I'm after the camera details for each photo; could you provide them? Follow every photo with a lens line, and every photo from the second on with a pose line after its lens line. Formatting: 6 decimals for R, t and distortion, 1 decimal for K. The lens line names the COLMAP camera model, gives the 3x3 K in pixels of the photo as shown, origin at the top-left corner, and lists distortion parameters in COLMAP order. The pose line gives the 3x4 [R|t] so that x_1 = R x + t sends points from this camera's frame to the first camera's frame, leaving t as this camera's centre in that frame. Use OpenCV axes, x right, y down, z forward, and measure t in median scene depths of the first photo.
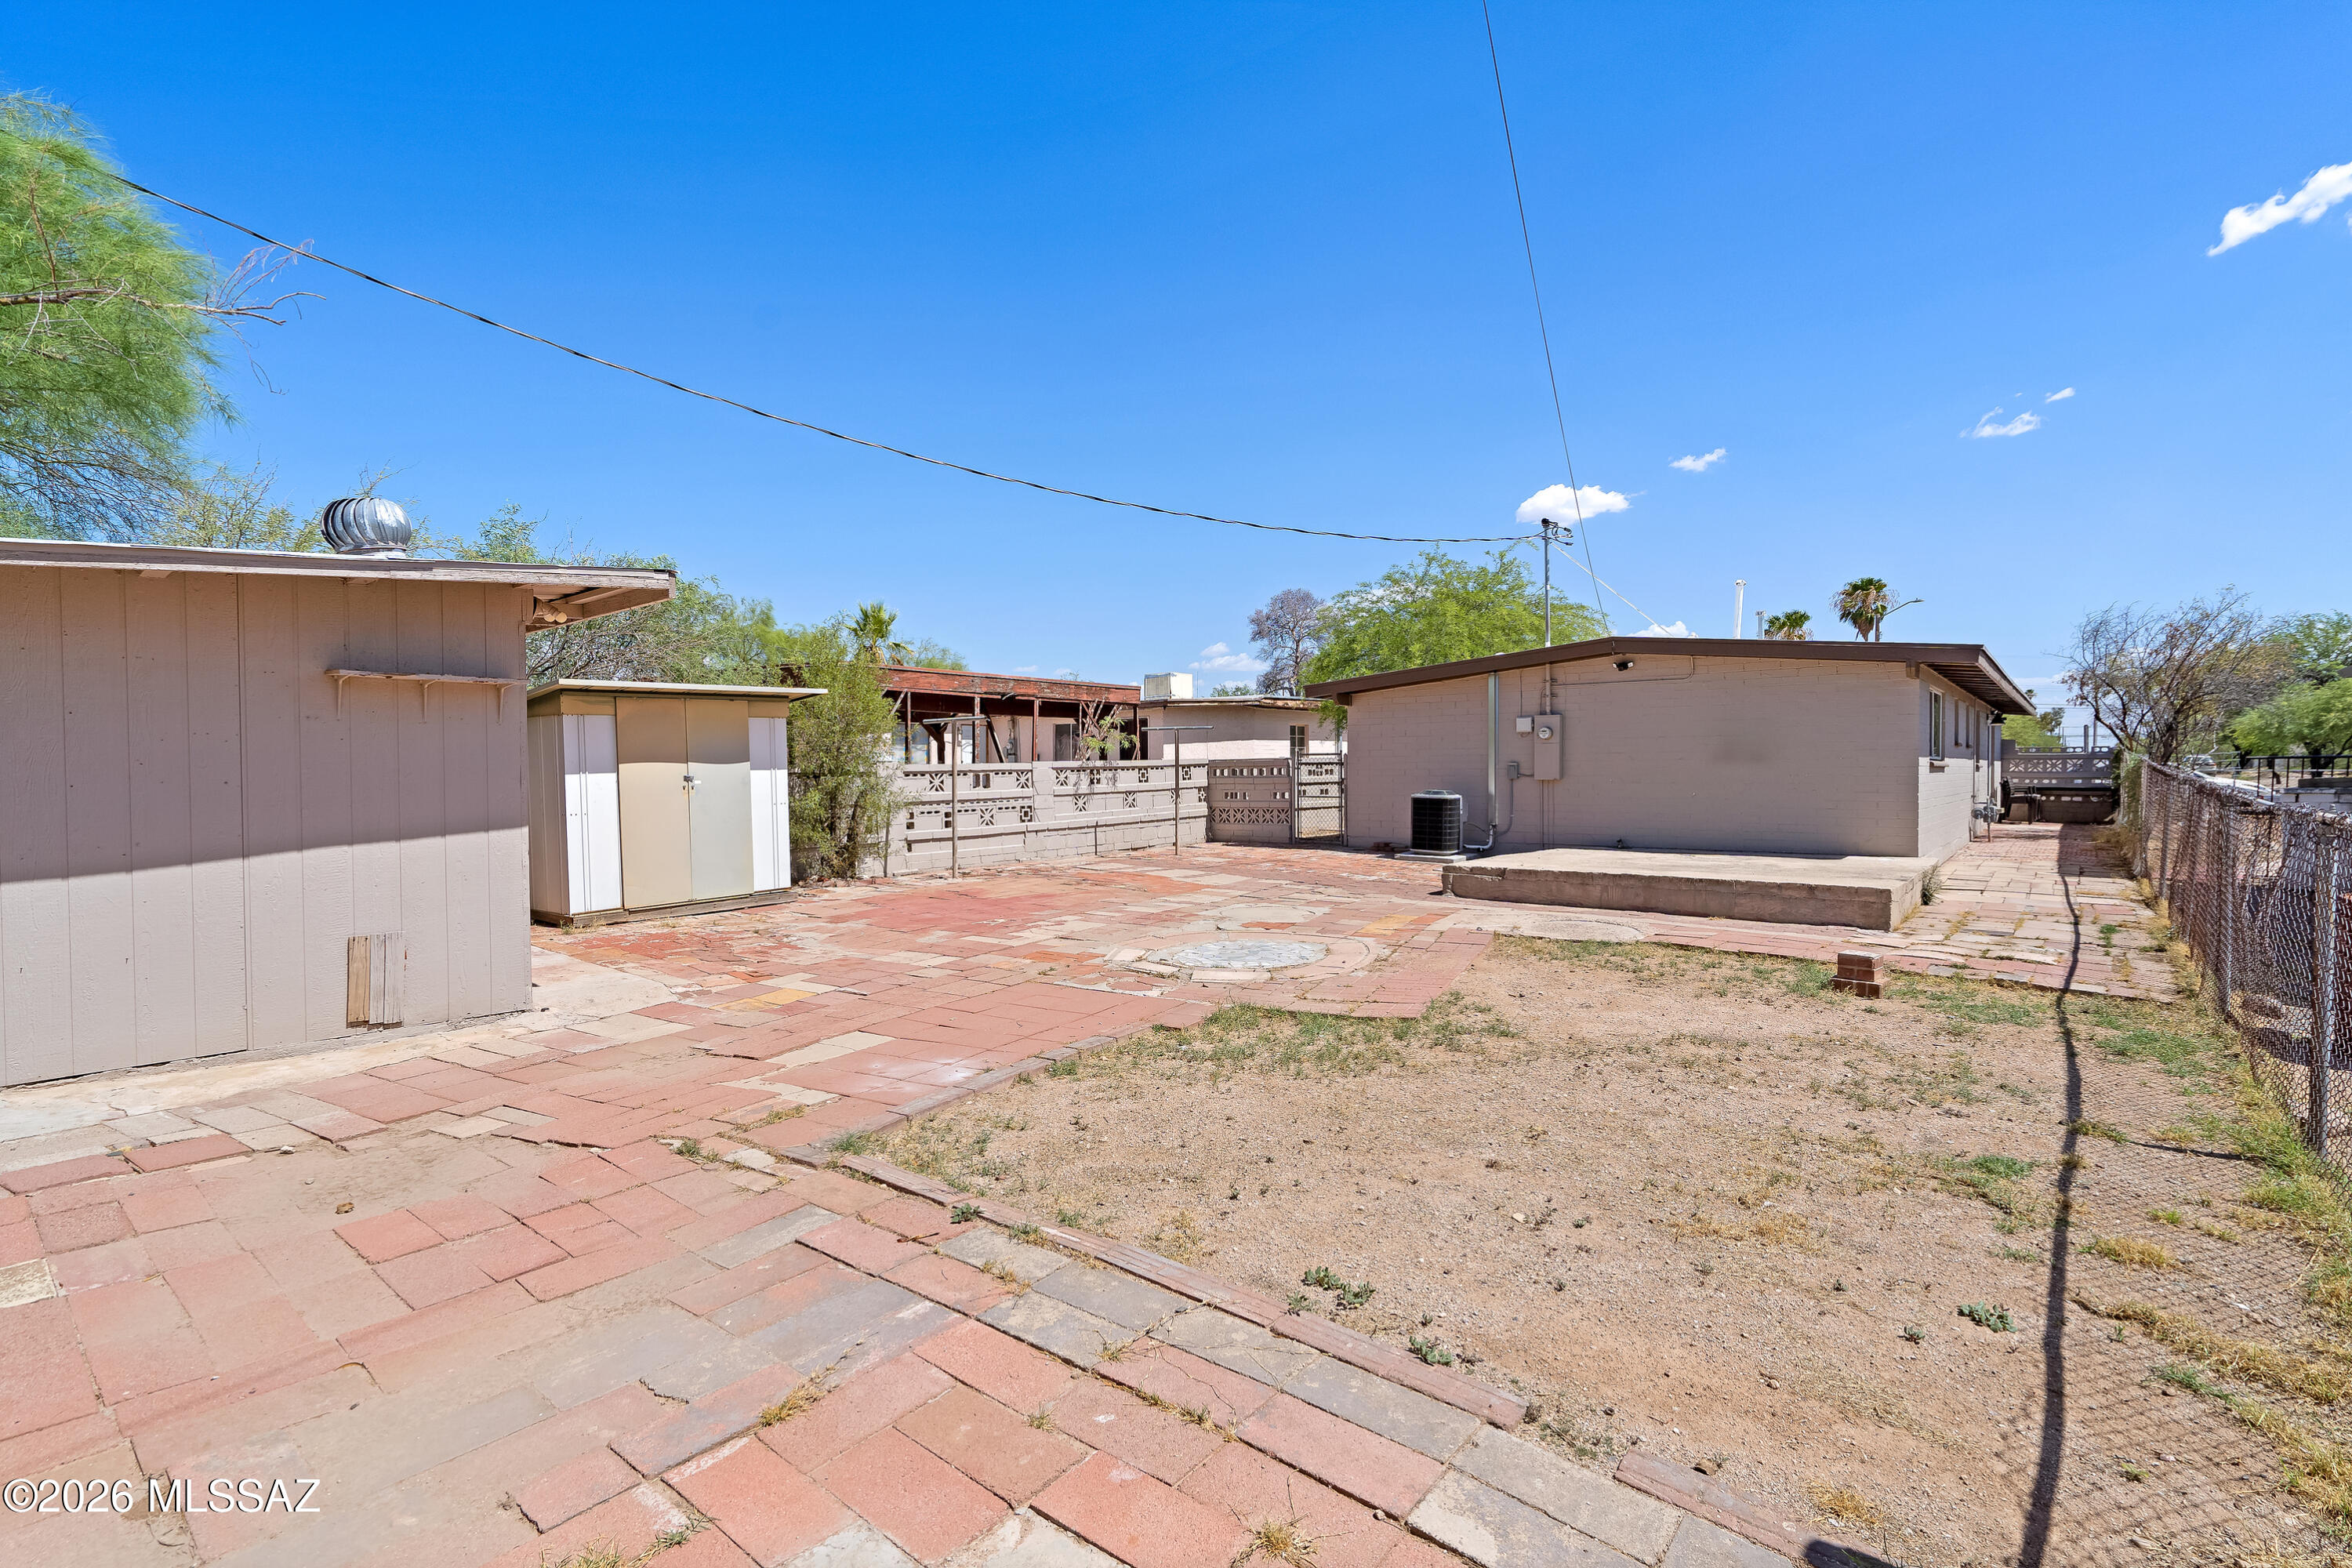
lens RADIAL K [[1072.3, 0, 1172.5], [0, 1072.3, 794.5], [0, 0, 1]] dist [-0.000033, 0.000722]
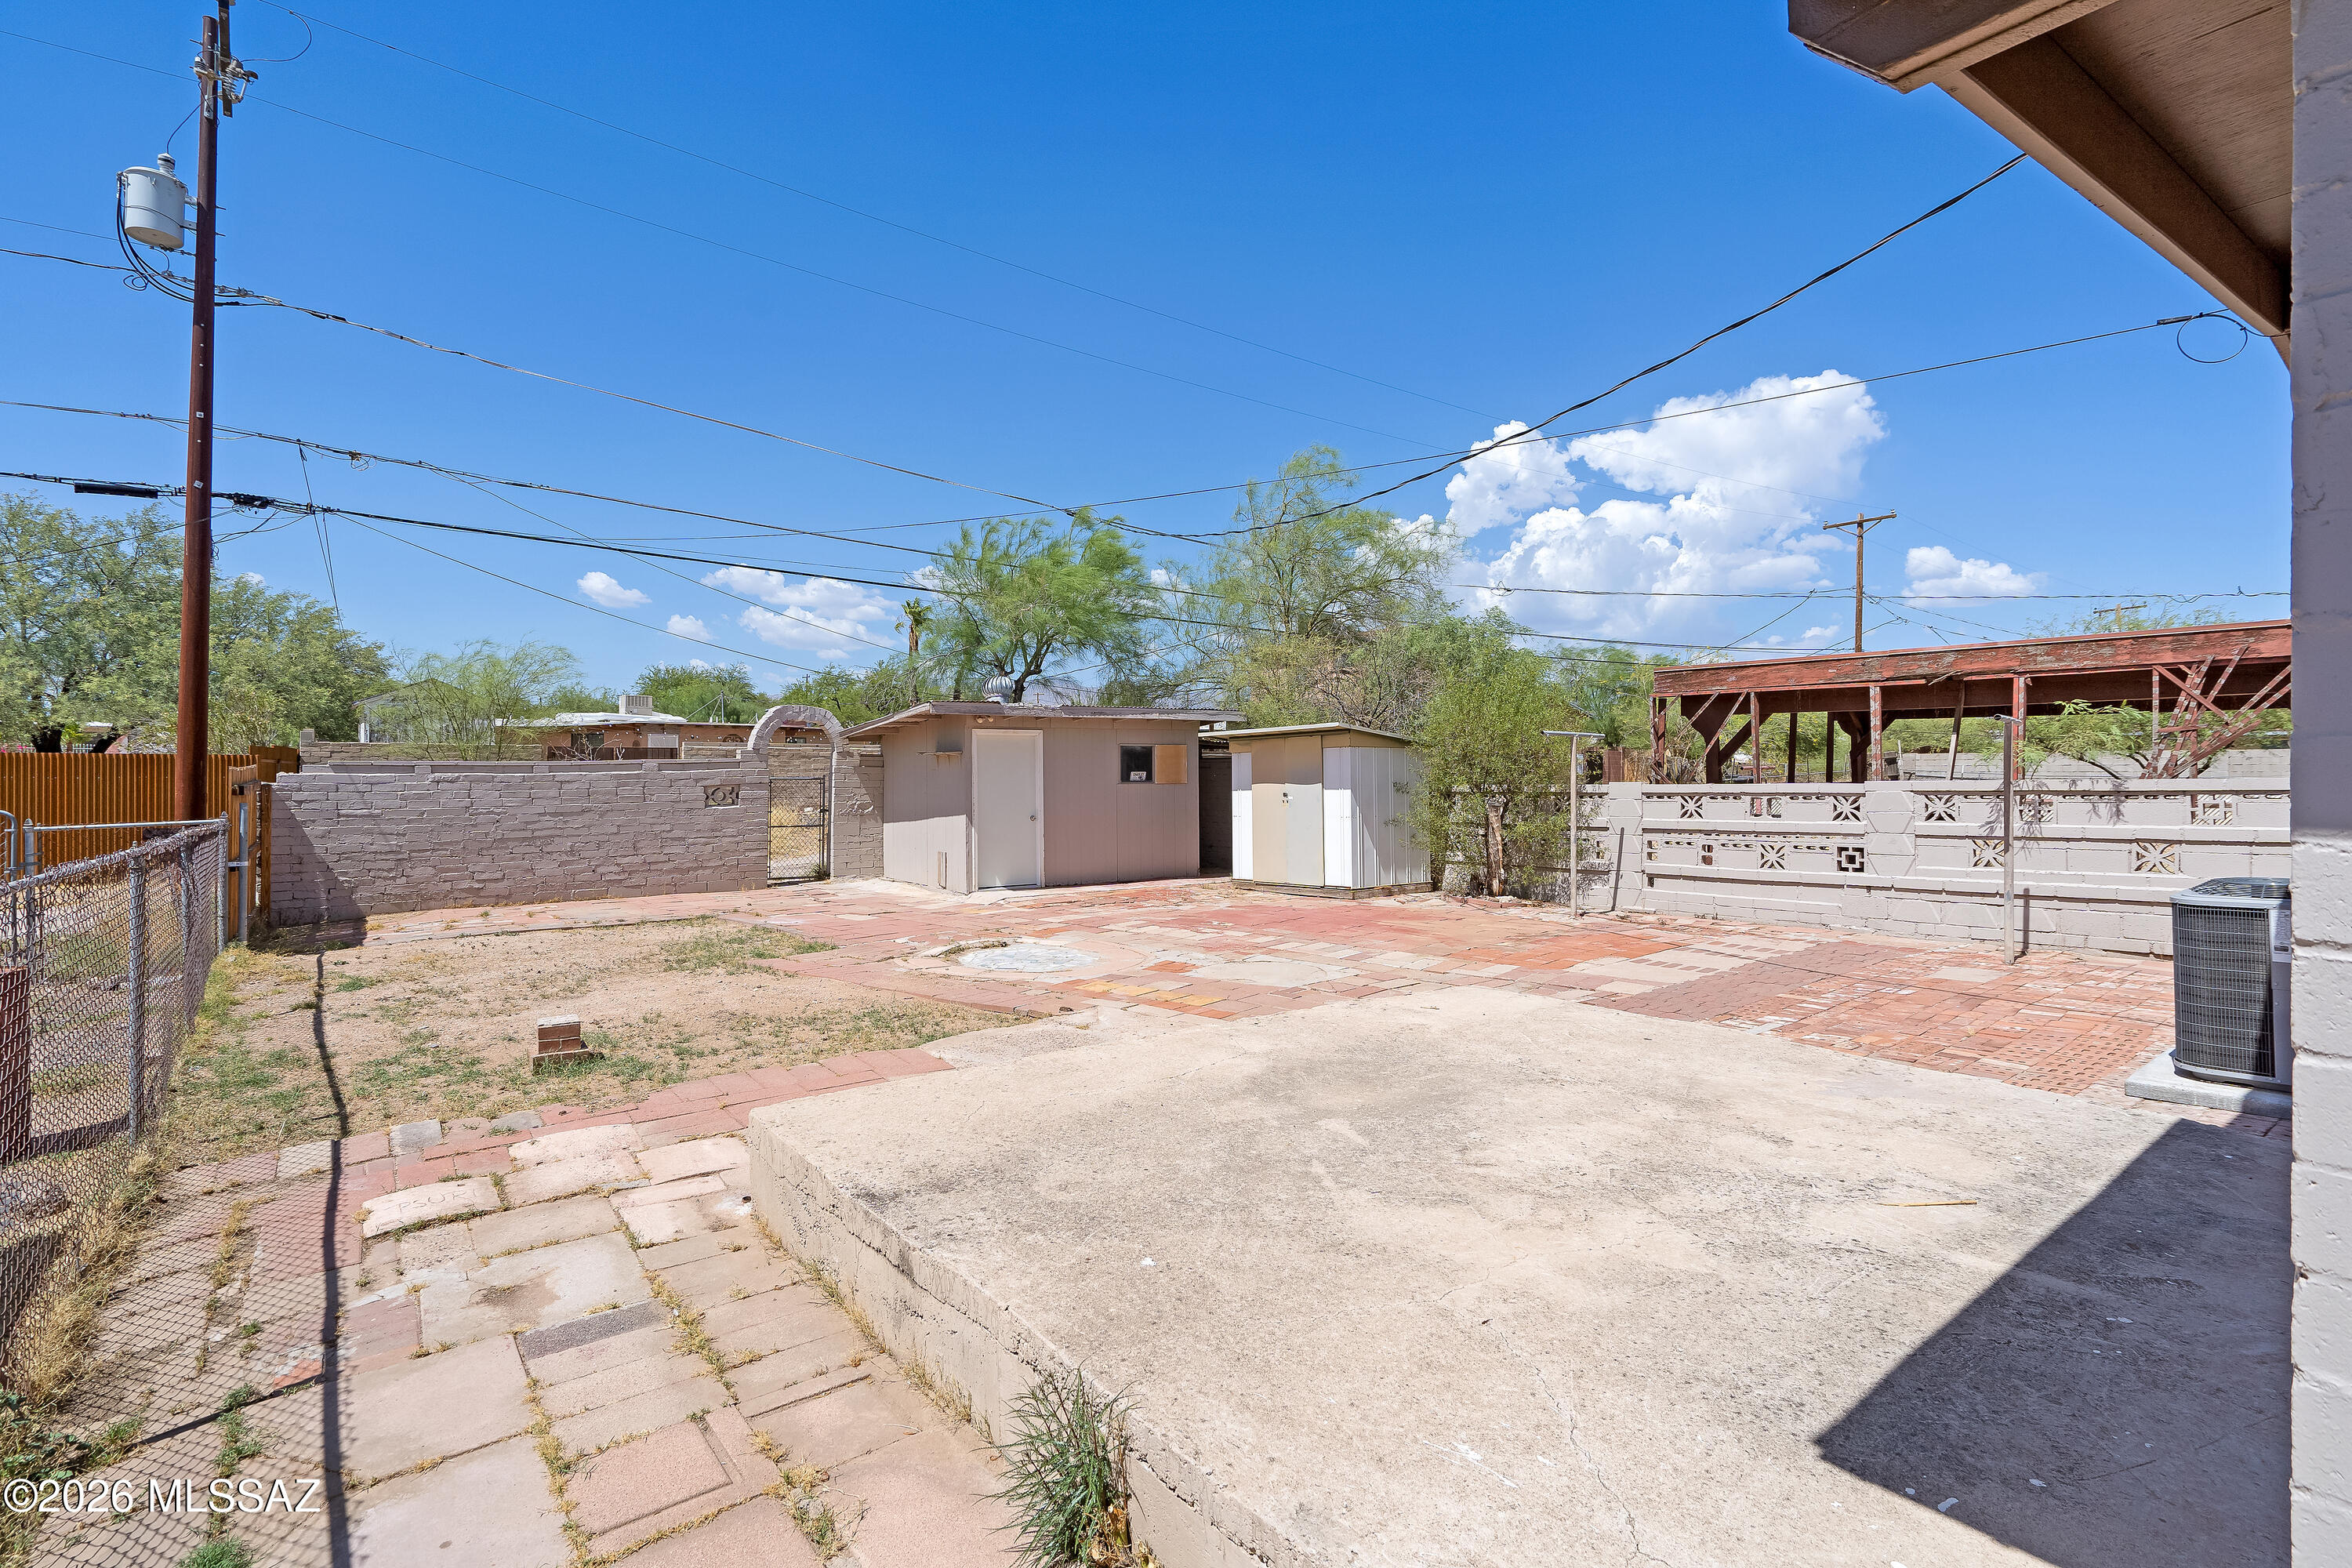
lens RADIAL K [[1083.7, 0, 1176.0], [0, 1083.7, 784.0], [0, 0, 1]] dist [-0.003212, -0.000470]
pose [[-0.196065, 0.008753, -0.980552, 0.620964], [-0.022328, 0.999661, 0.013388, -0.029076], [0.980337, 0.024519, -0.195803, 0.733872]]
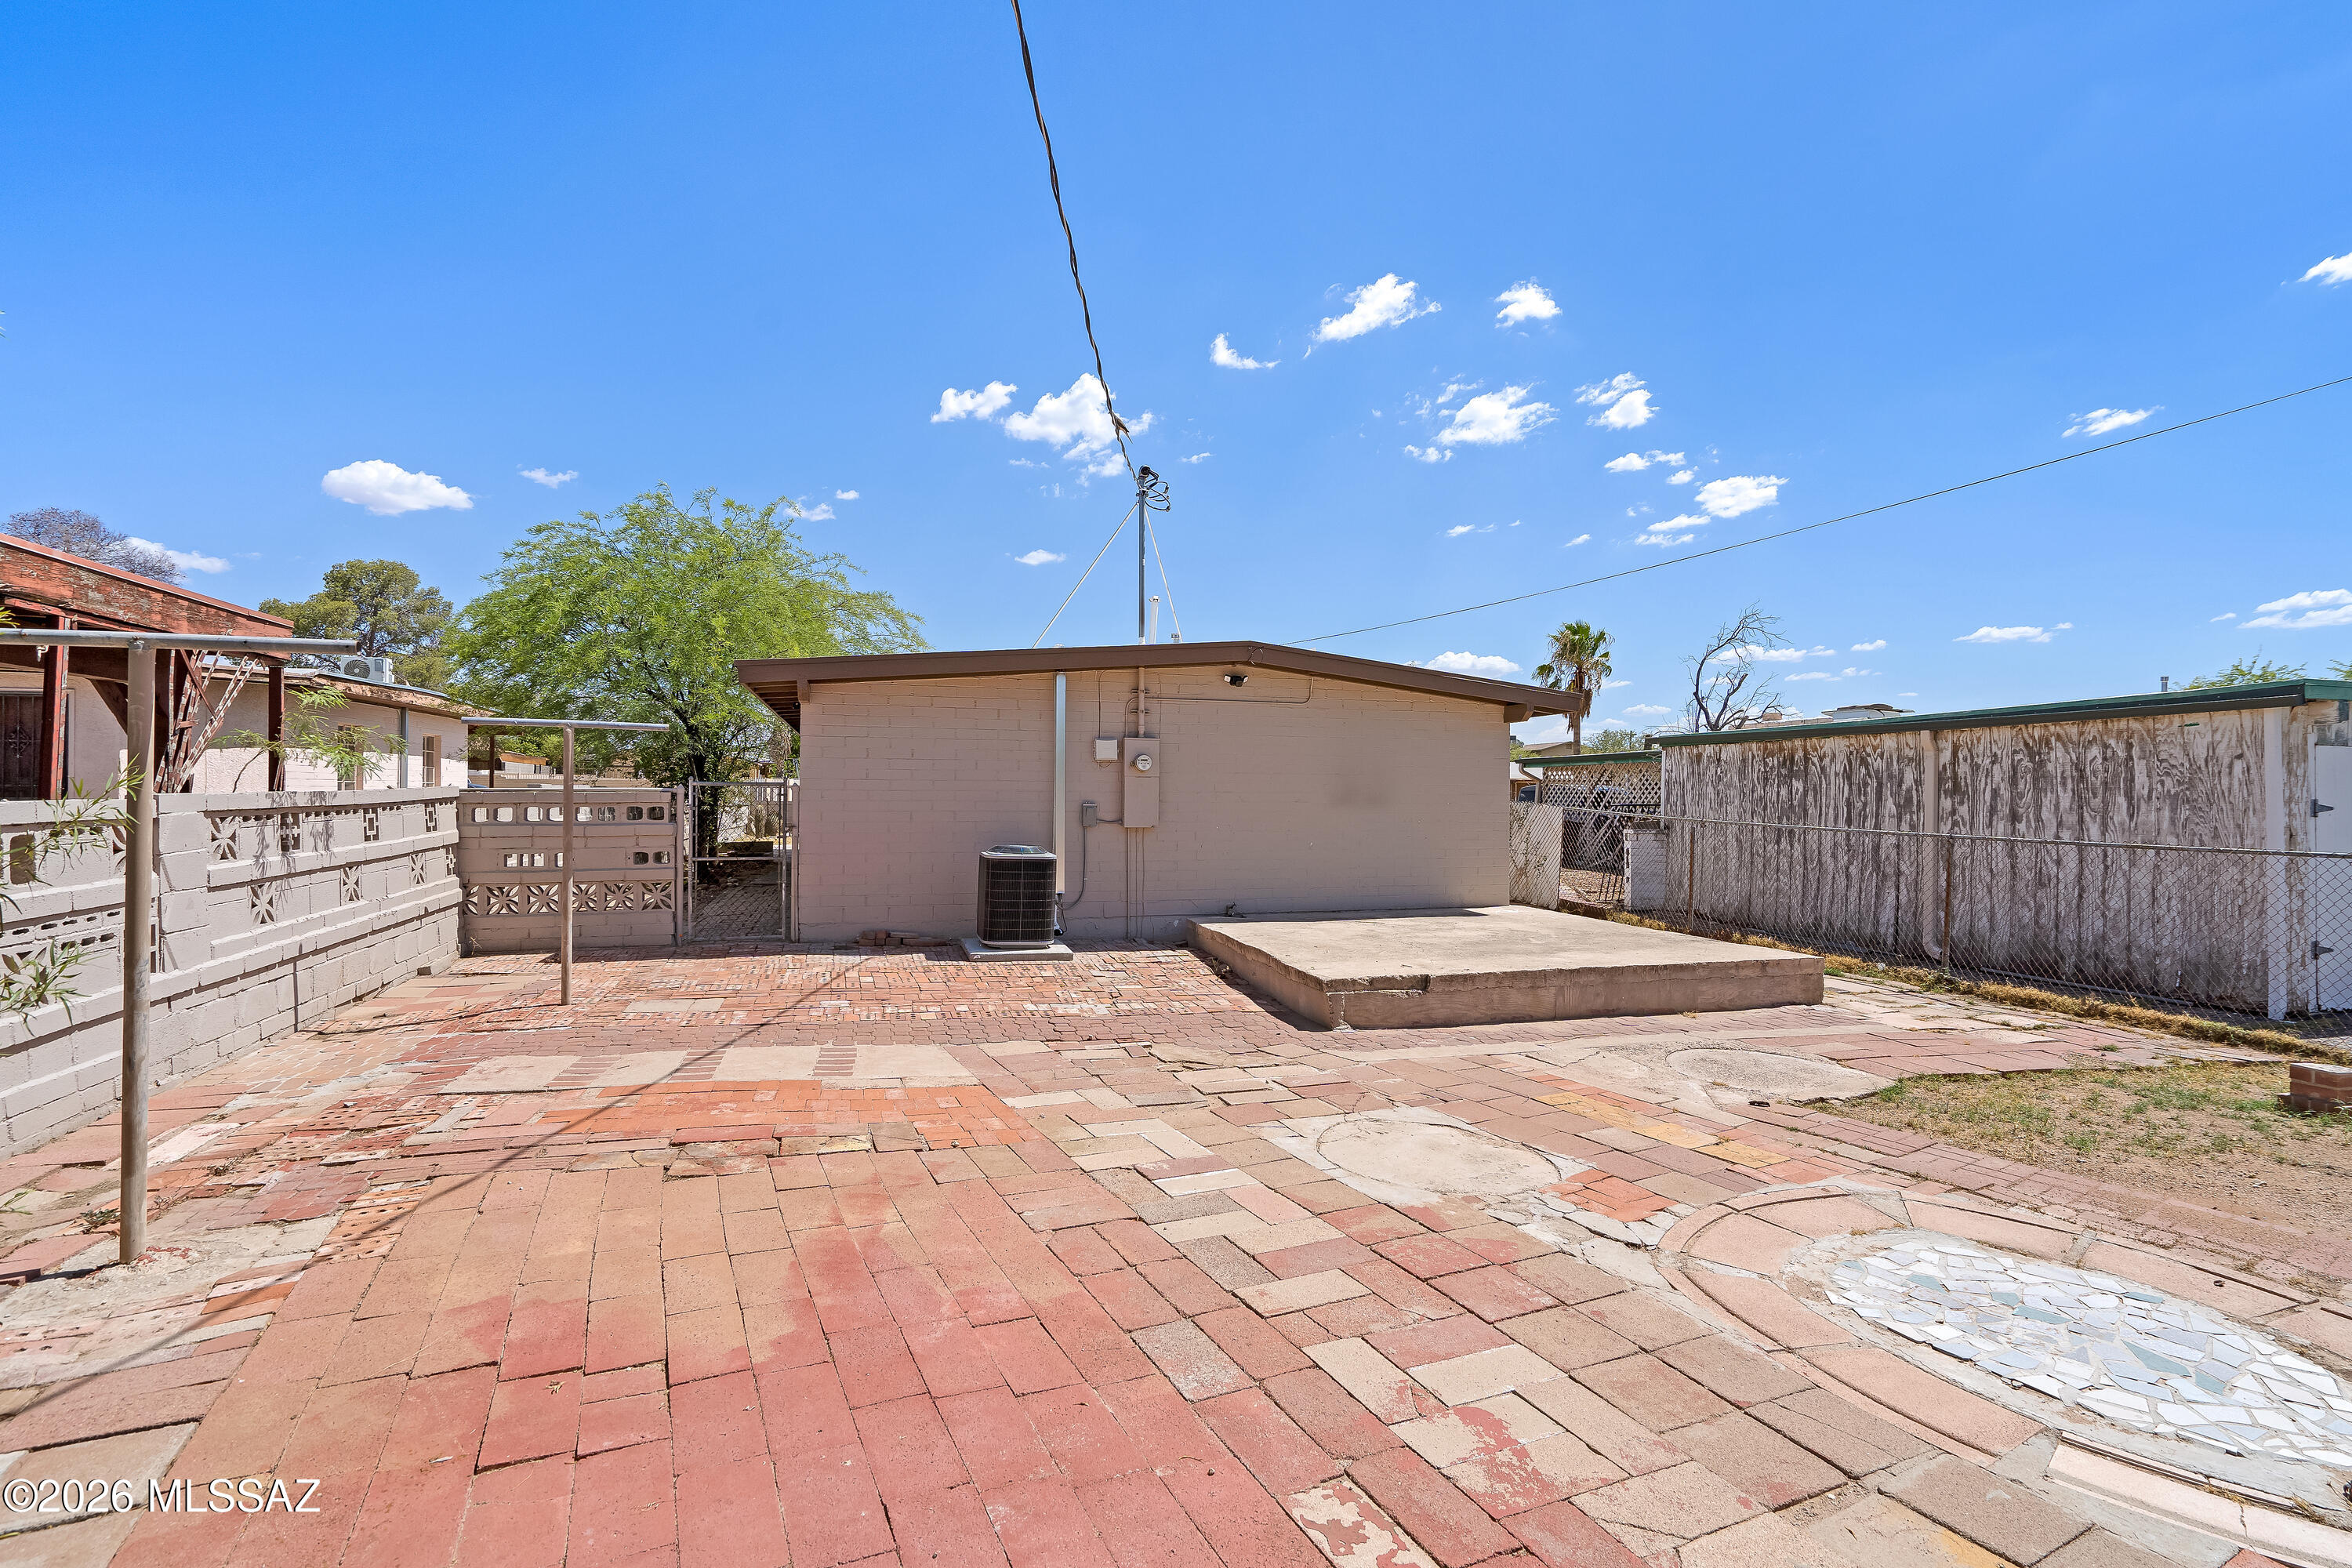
lens RADIAL K [[1083.7, 0, 1176.0], [0, 1083.7, 784.0], [0, 0, 1]] dist [-0.003212, -0.000470]
pose [[0.569933, 0.018161, 0.821490, -0.234143], [0.008929, 0.999560, -0.028293, -0.021874], [-0.821642, 0.023460, 0.569520, 0.557996]]
